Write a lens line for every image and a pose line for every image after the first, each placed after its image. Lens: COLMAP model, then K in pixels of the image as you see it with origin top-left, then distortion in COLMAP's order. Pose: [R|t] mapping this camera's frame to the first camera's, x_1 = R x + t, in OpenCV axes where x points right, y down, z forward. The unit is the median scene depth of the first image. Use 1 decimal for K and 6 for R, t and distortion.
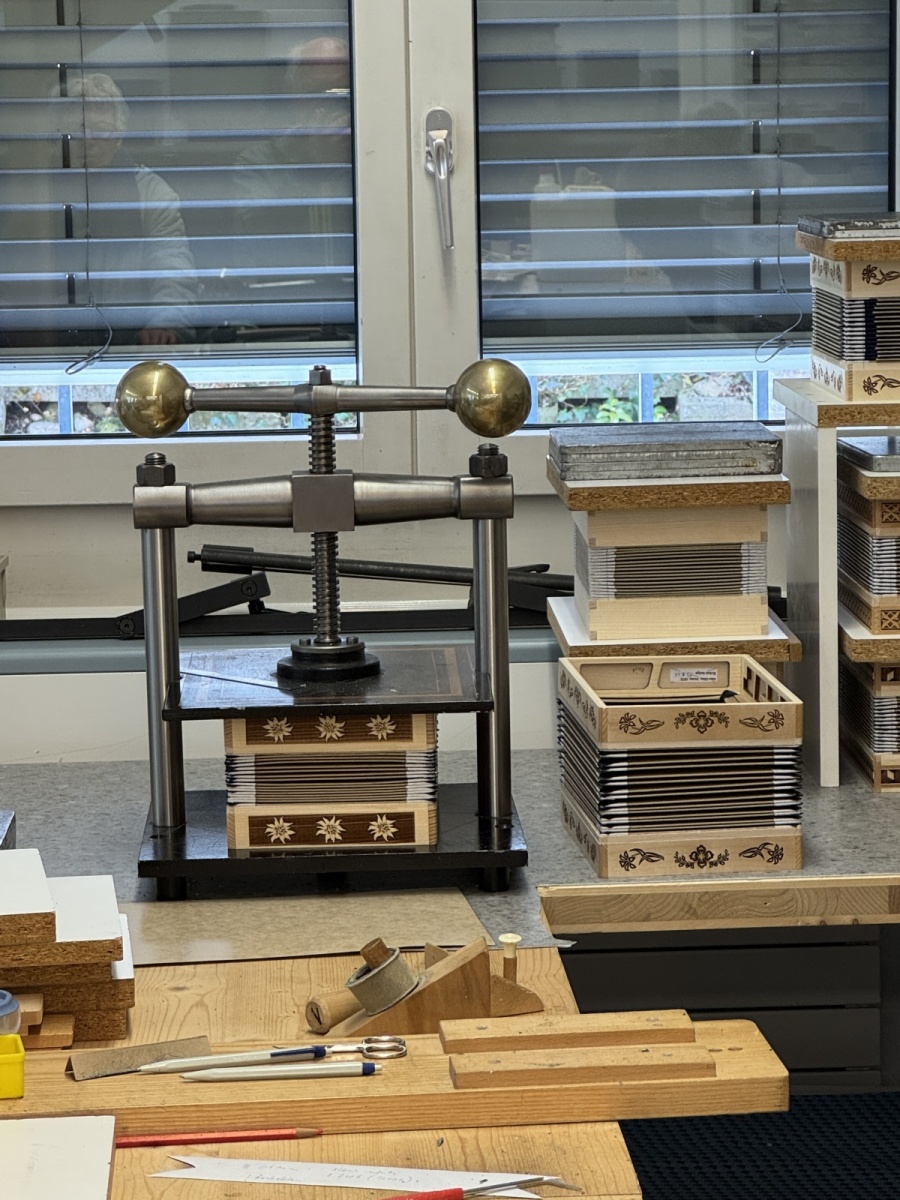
lens RADIAL K [[3524.4, 0, 450.0], [0, 3524.4, 600.0], [0, 0, 1]] dist [-0.442619, -0.316745]
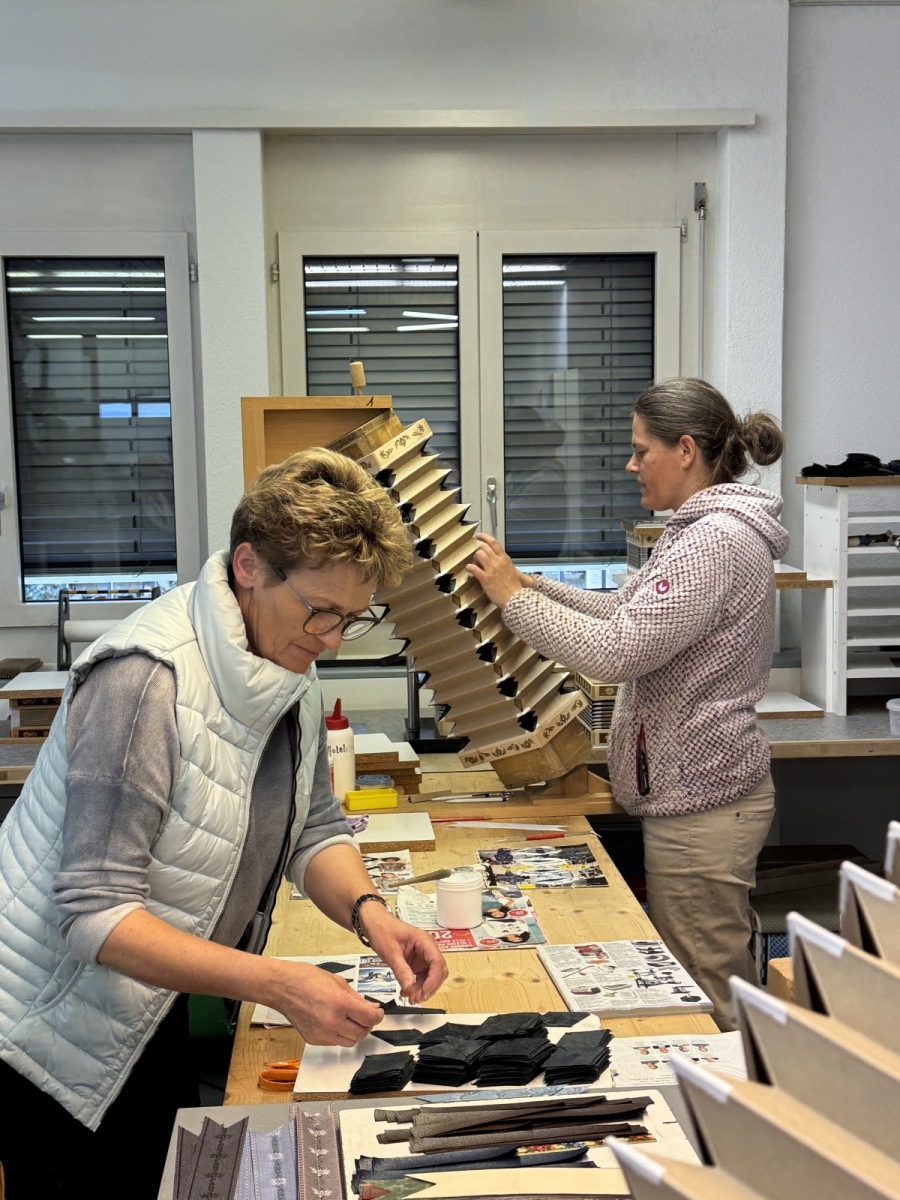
lens RADIAL K [[1605.9, 0, 450.0], [0, 1605.9, 600.0], [0, 0, 1]] dist [0.008456, 0.002550]
pose [[0.999809, 0.000191, 0.019552, -0.071199], [0.000483, 0.999406, -0.034464, 0.002676], [-0.019547, 0.034467, 0.999215, -0.326134]]
